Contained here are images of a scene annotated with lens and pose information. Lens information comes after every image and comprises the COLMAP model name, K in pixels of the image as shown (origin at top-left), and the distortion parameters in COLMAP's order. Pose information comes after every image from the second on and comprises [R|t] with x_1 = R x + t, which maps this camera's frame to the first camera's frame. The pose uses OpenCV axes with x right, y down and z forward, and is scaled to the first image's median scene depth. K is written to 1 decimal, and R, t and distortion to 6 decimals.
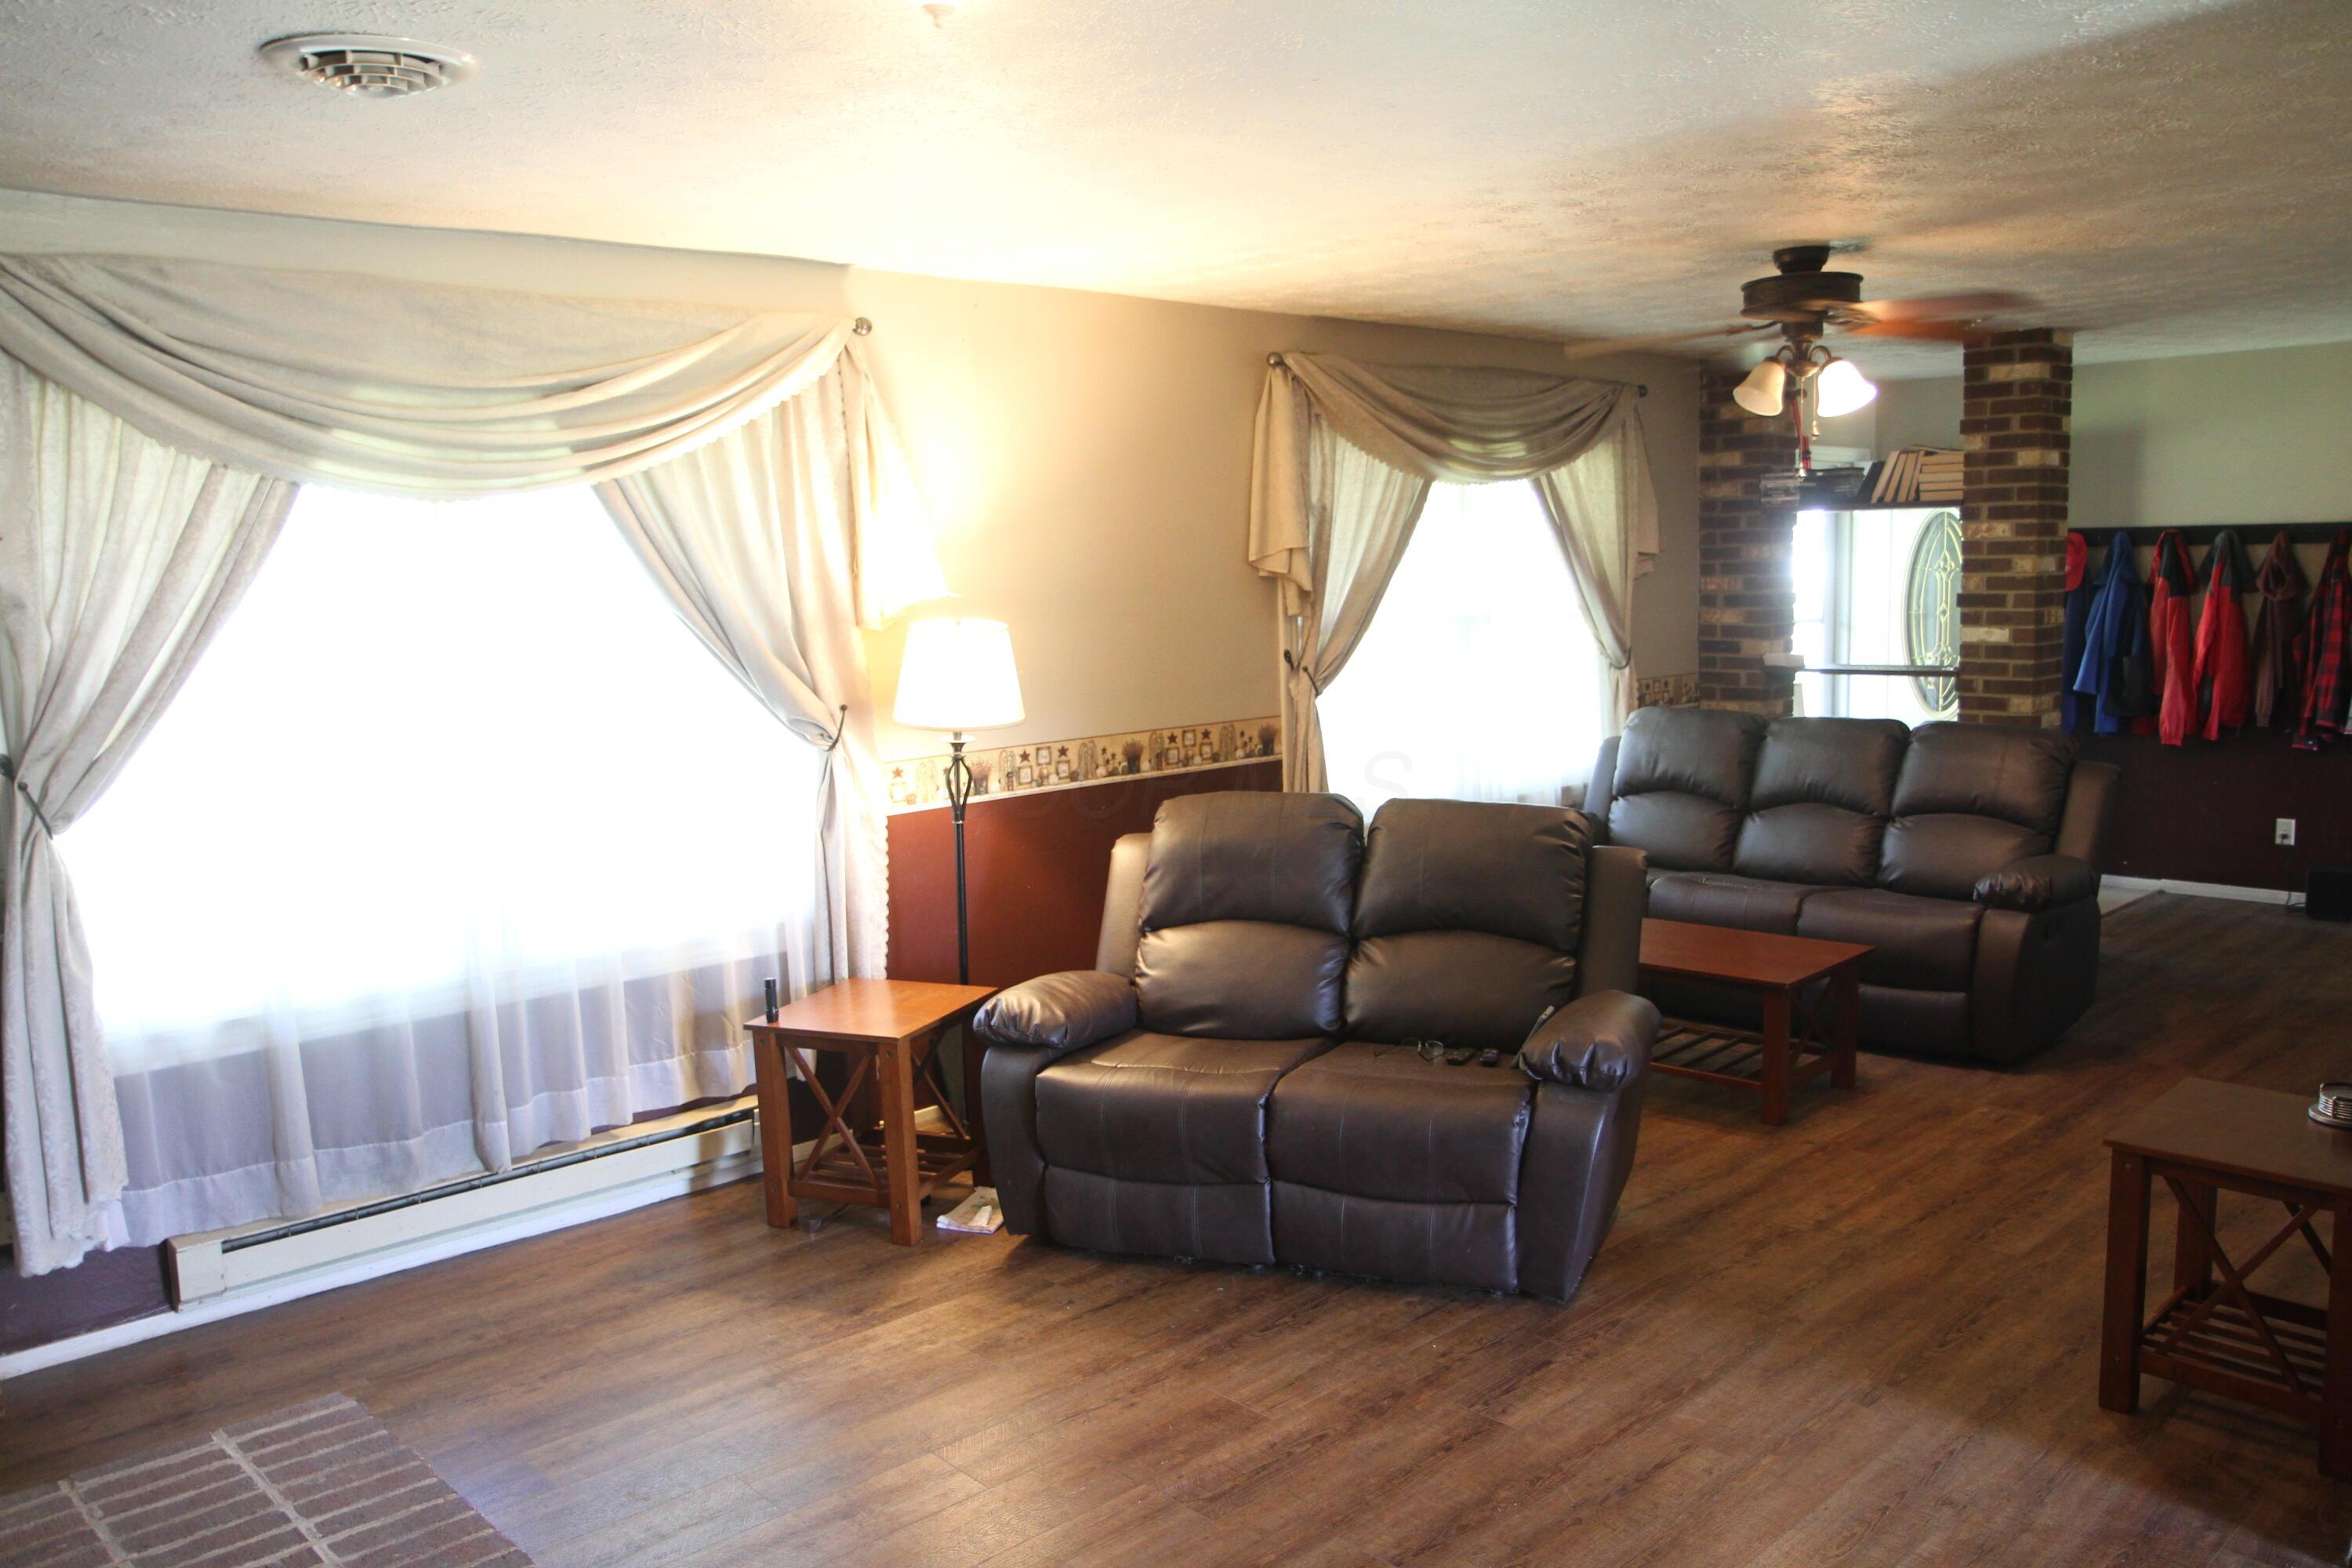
lens RADIAL K [[1817.3, 0, 1174.0], [0, 1817.3, 834.0], [0, 0, 1]] dist [-0.110420, 0.104785]
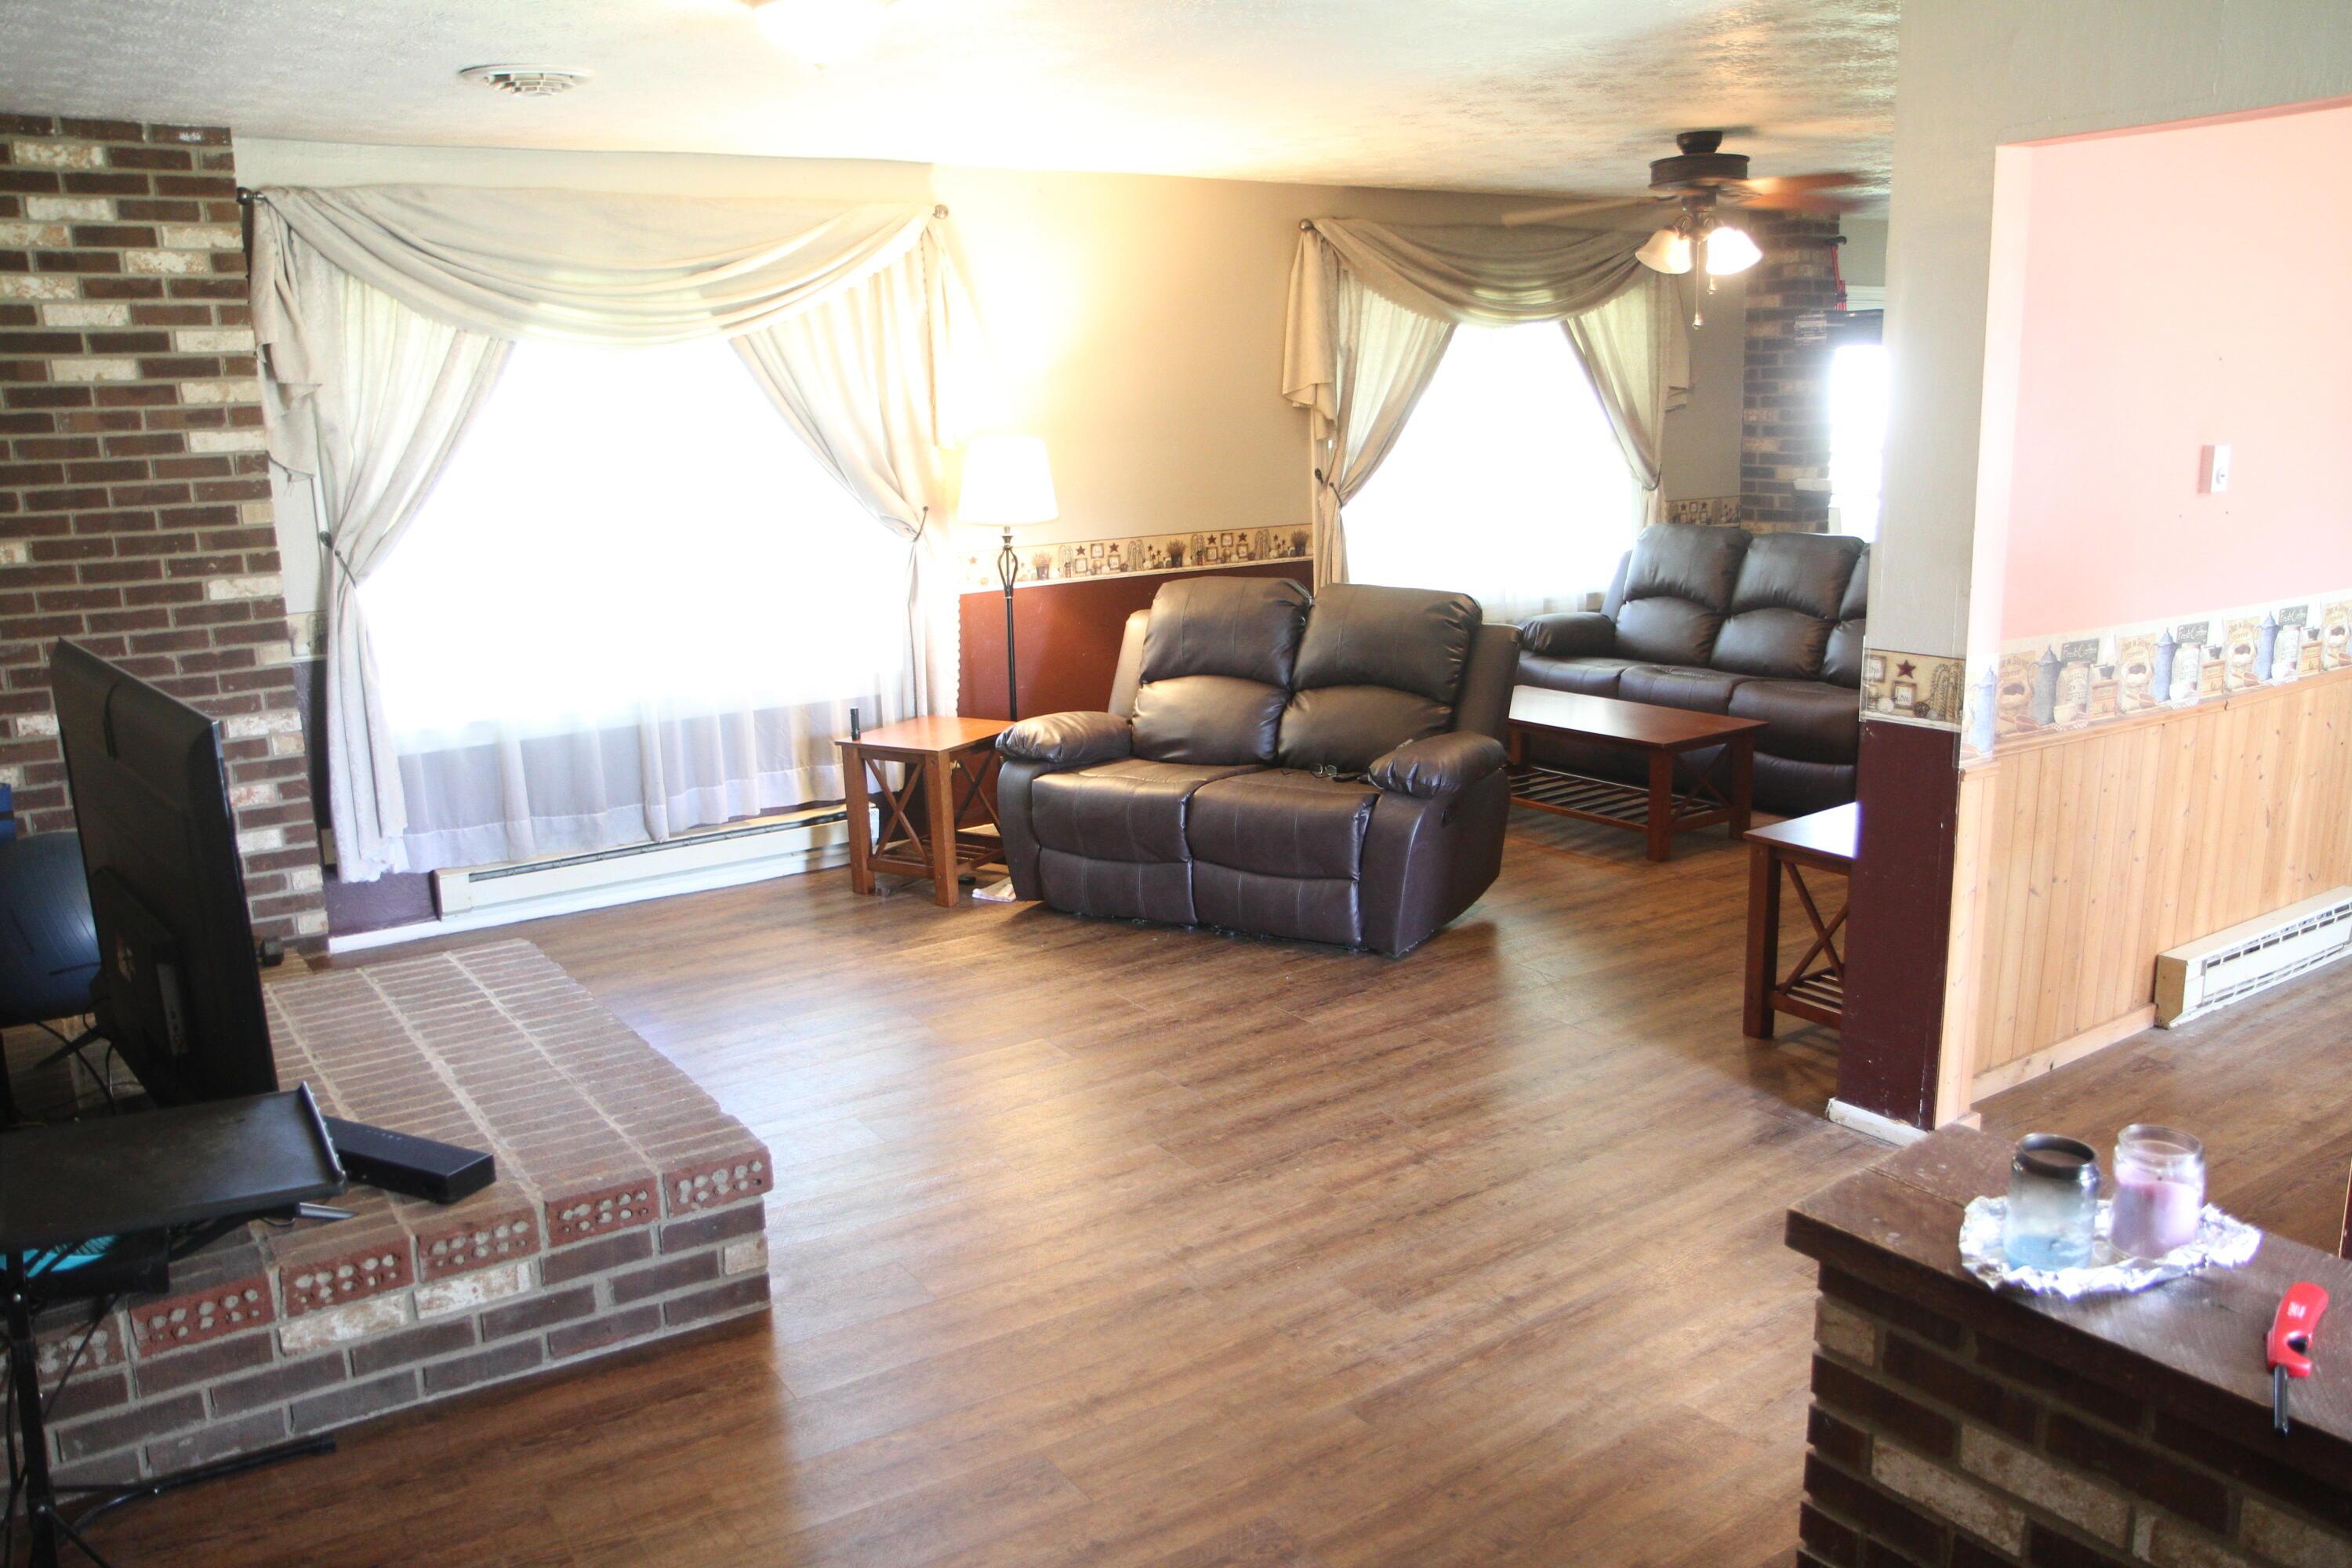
lens RADIAL K [[1817.3, 0, 1174.0], [0, 1817.3, 834.0], [0, 0, 1]] dist [-0.110420, 0.104785]
pose [[0.987367, 0.038636, -0.153670, 0.223413], [-0.024040, 0.995117, 0.095730, 0.038124], [0.156618, -0.090826, 0.983474, -0.303325]]
